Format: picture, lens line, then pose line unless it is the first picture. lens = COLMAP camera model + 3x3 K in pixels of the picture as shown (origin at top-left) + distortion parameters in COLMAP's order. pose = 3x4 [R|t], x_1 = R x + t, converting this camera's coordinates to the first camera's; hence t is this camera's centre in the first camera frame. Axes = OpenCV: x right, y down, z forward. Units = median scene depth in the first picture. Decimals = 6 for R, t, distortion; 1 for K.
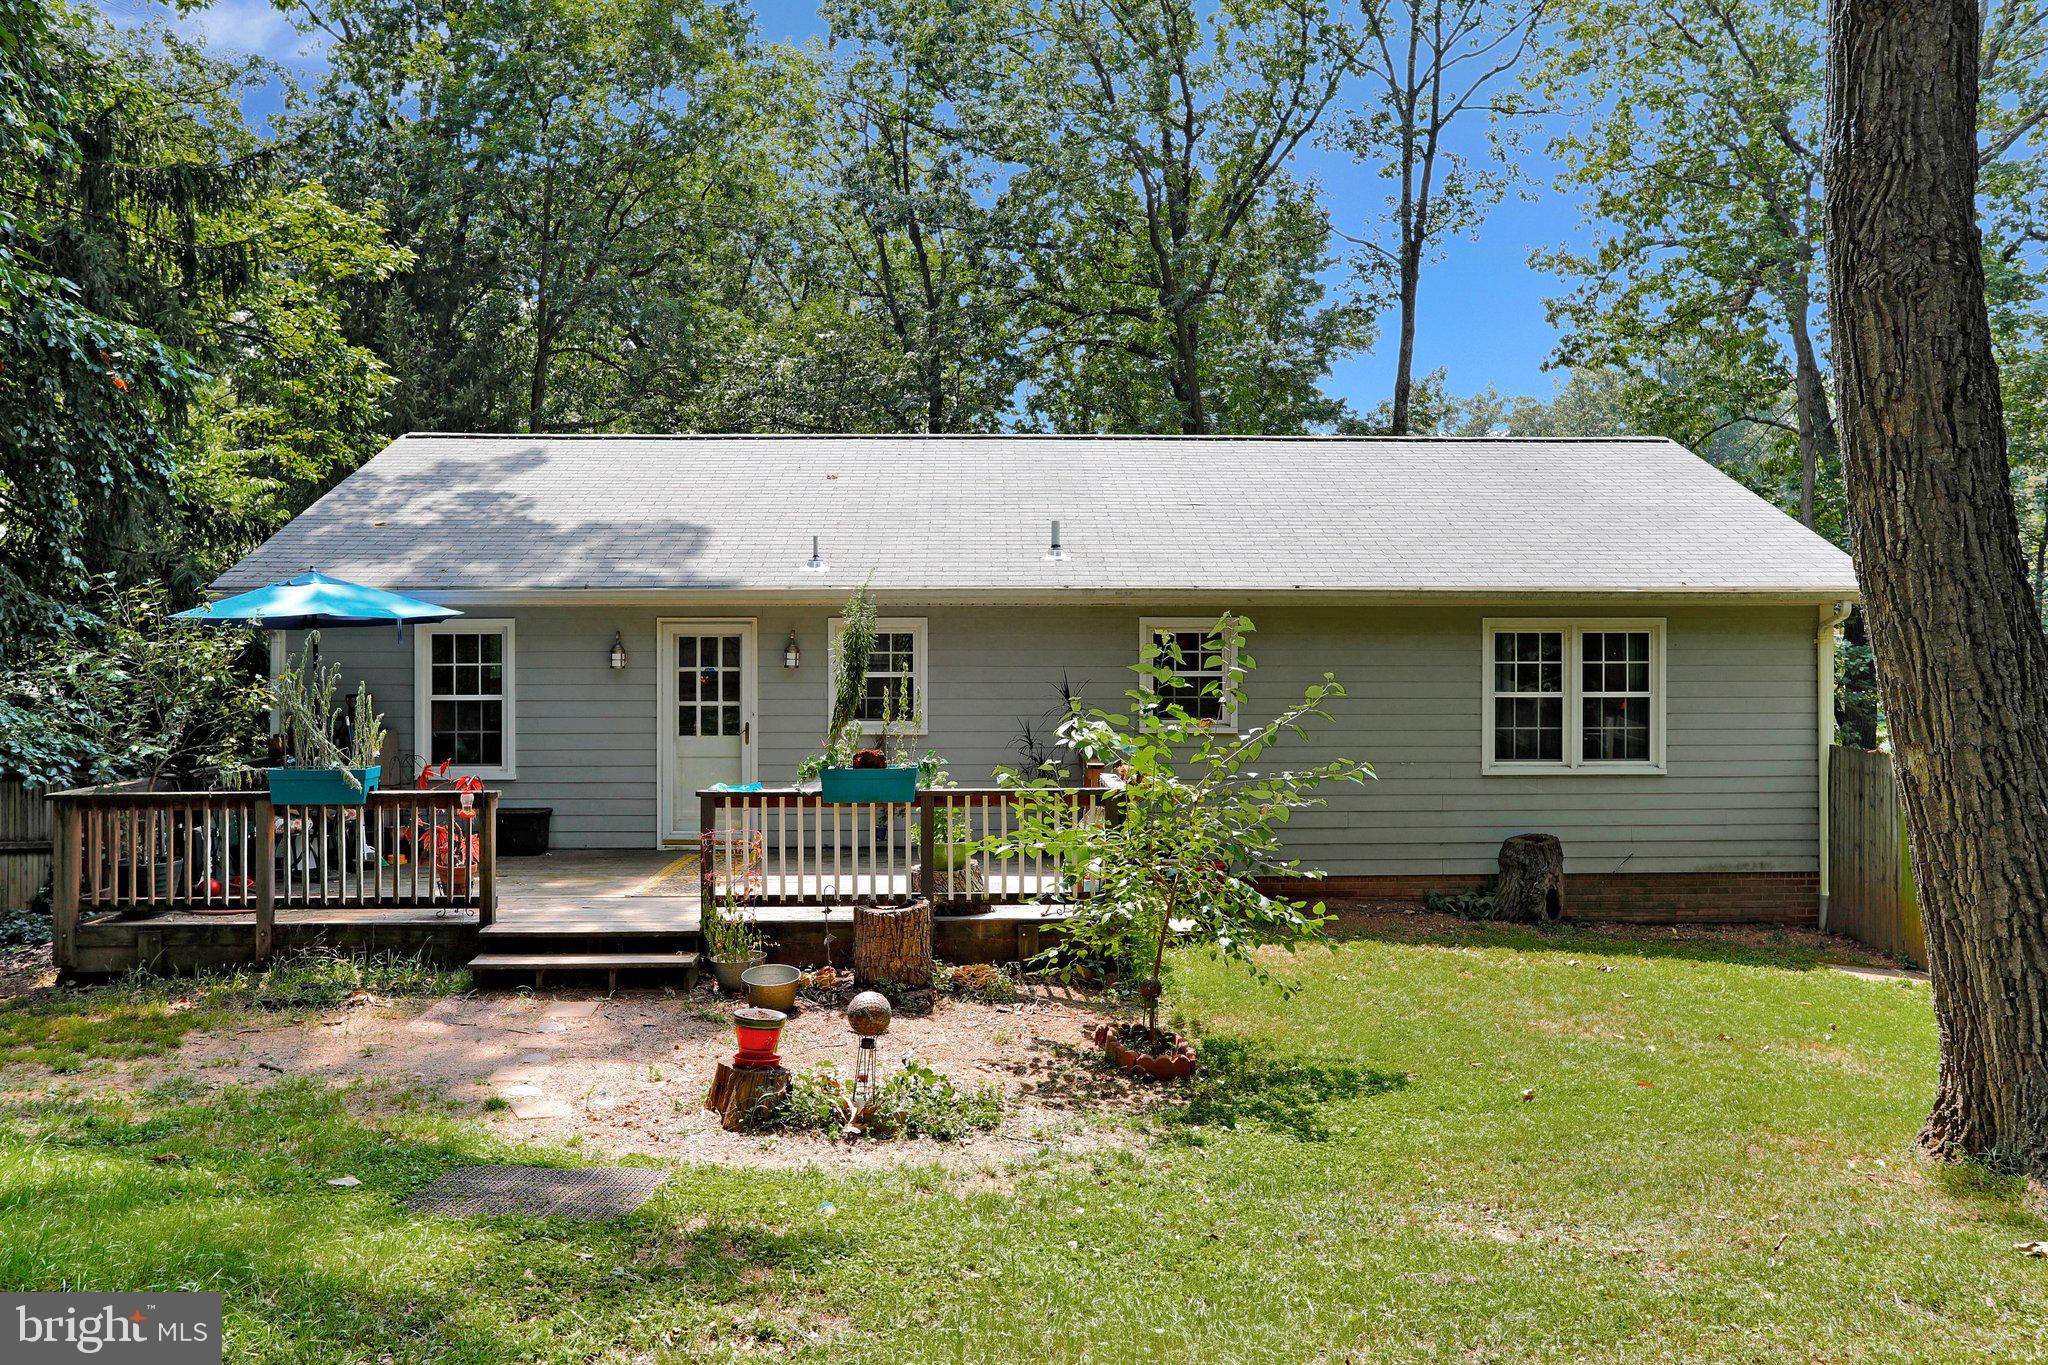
lens RADIAL K [[1573.9, 0, 1036.3], [0, 1573.9, 653.2], [0, 0, 1]] dist [0.020181, 0.016123]
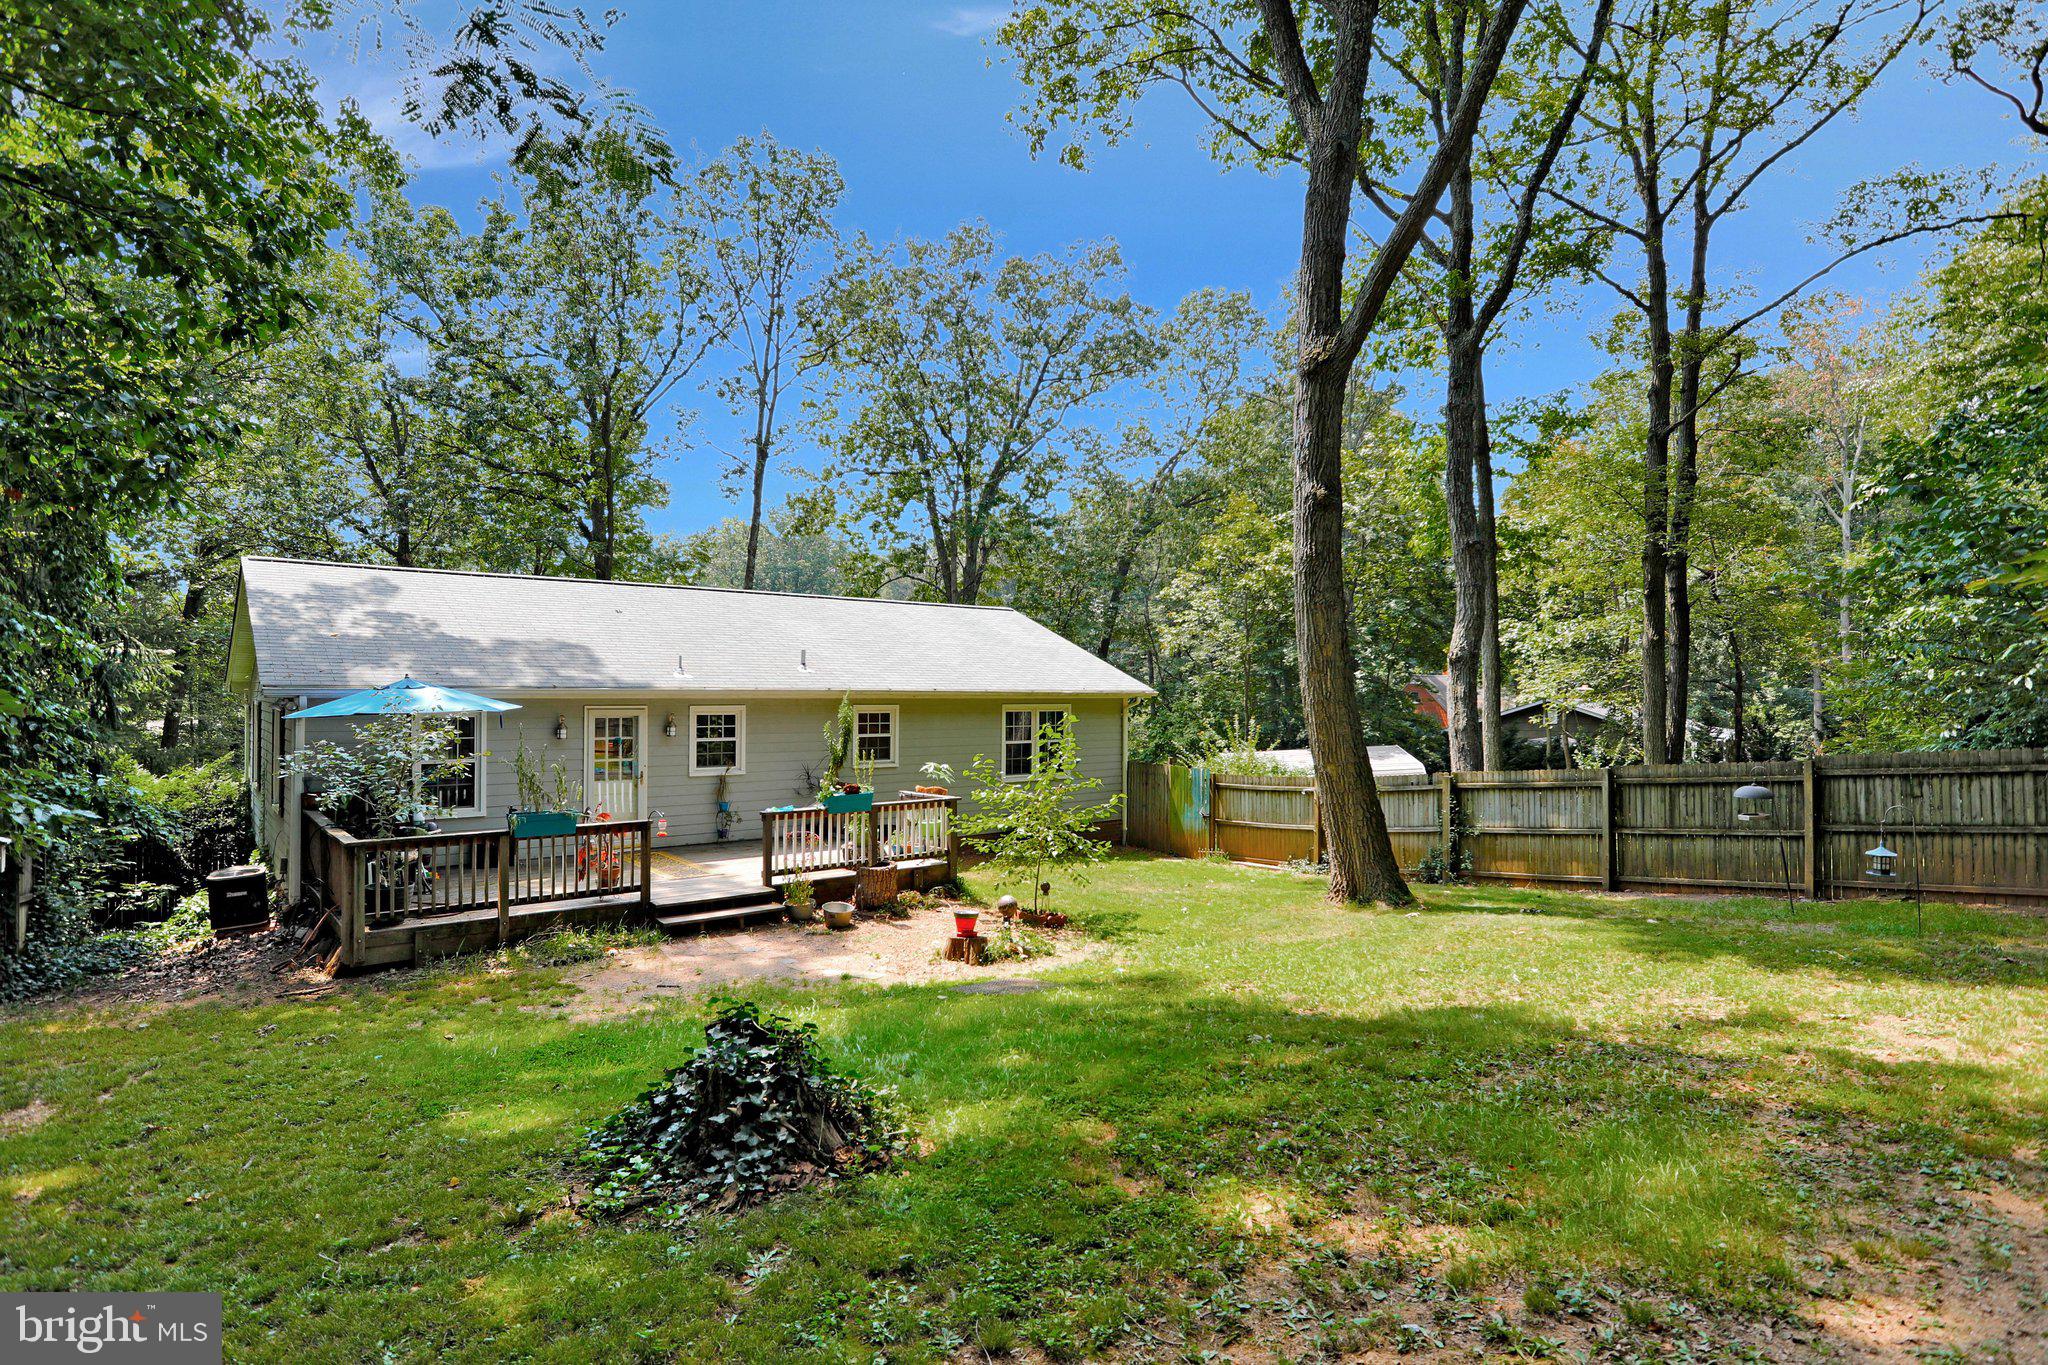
lens RADIAL K [[1037.0, 0, 1043.7], [0, 1037.0, 683.9], [0, 0, 1]] dist [-0.026089, 0.000907]
pose [[0.785607, 0.009820, 0.618648, -0.636029], [-0.000013, 0.999874, -0.015855, -0.035293], [-0.618726, 0.012447, 0.785509, -0.100992]]
